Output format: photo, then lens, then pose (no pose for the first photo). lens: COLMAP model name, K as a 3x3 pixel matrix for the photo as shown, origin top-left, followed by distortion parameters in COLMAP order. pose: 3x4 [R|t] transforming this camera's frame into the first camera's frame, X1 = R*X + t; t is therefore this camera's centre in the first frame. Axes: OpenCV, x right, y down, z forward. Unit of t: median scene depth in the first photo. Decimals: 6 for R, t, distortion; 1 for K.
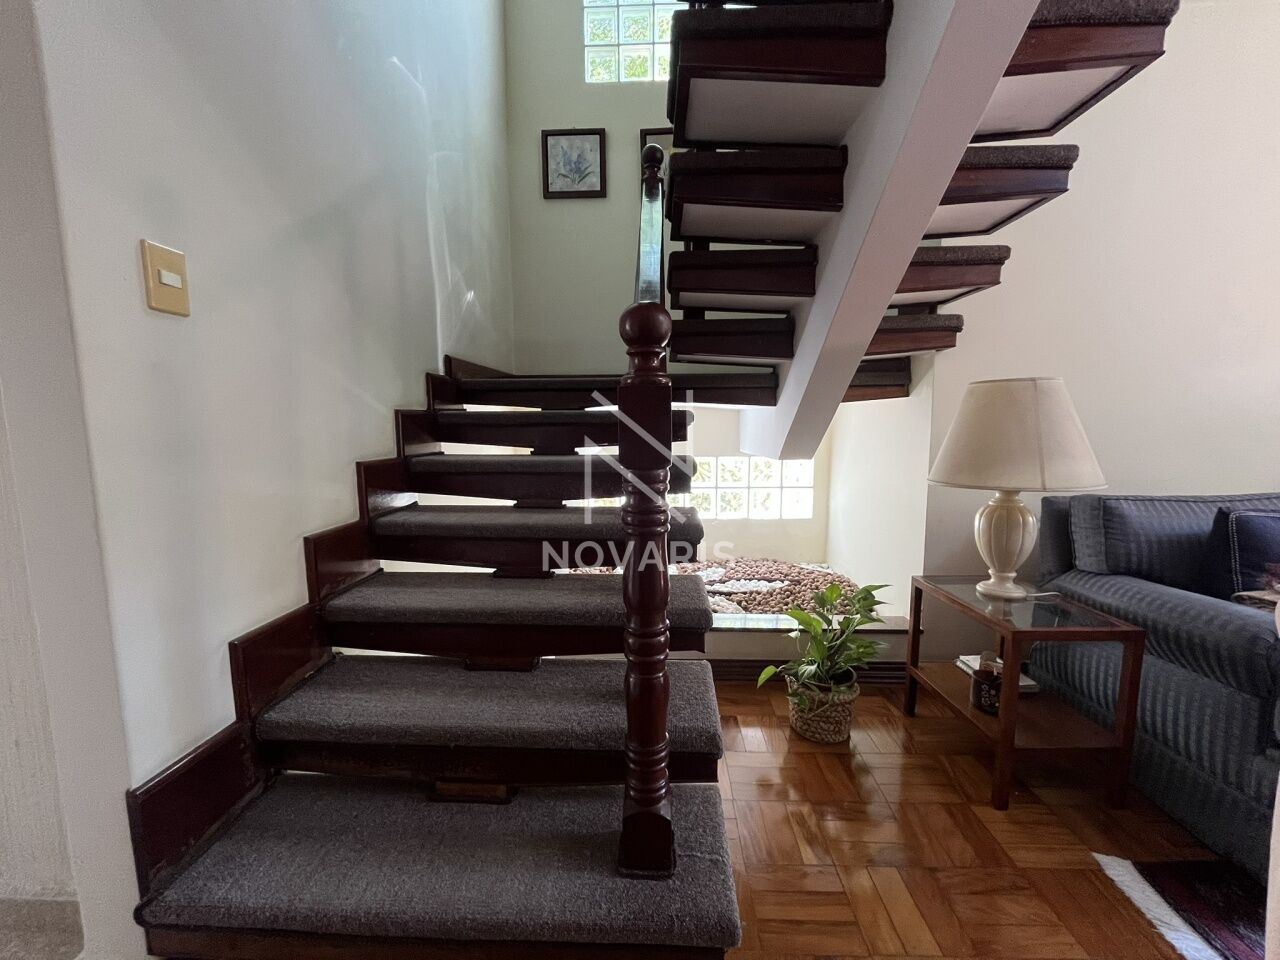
lens RADIAL K [[521.8, 0, 637.0], [0, 521.8, 481.5], [0, 0, 1]] dist [-0.001145, -0.000246]
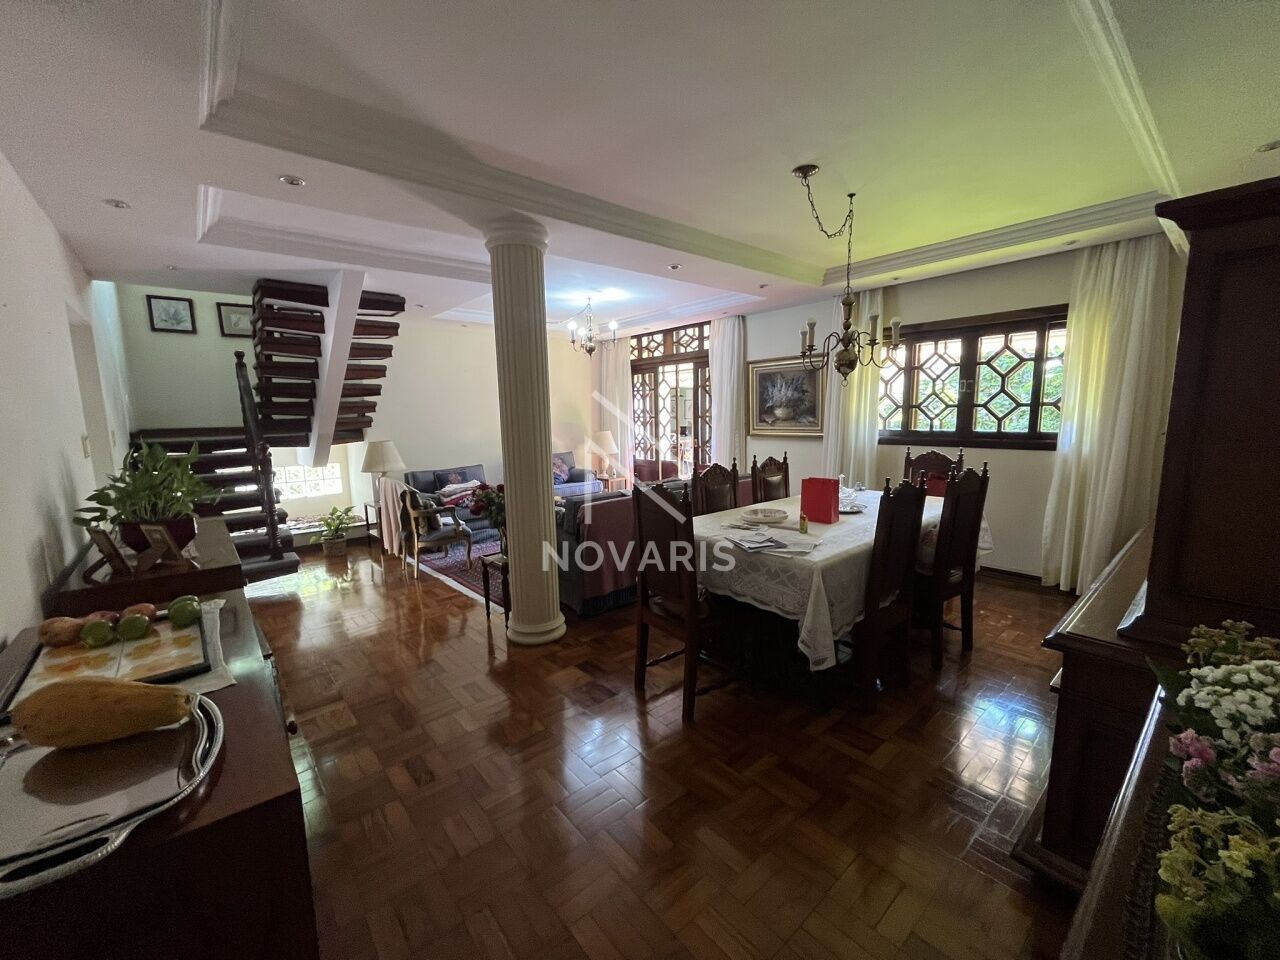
lens RADIAL K [[521.8, 0, 642.3], [0, 521.8, 484.2], [0, 0, 1]] dist [-0.001145, -0.000246]
pose [[0.736264, -0.101913, 0.668976, -0.190849], [0.085838, 0.994674, 0.057058, 0.022910], [-0.671228, 0.015414, 0.741090, -1.475618]]
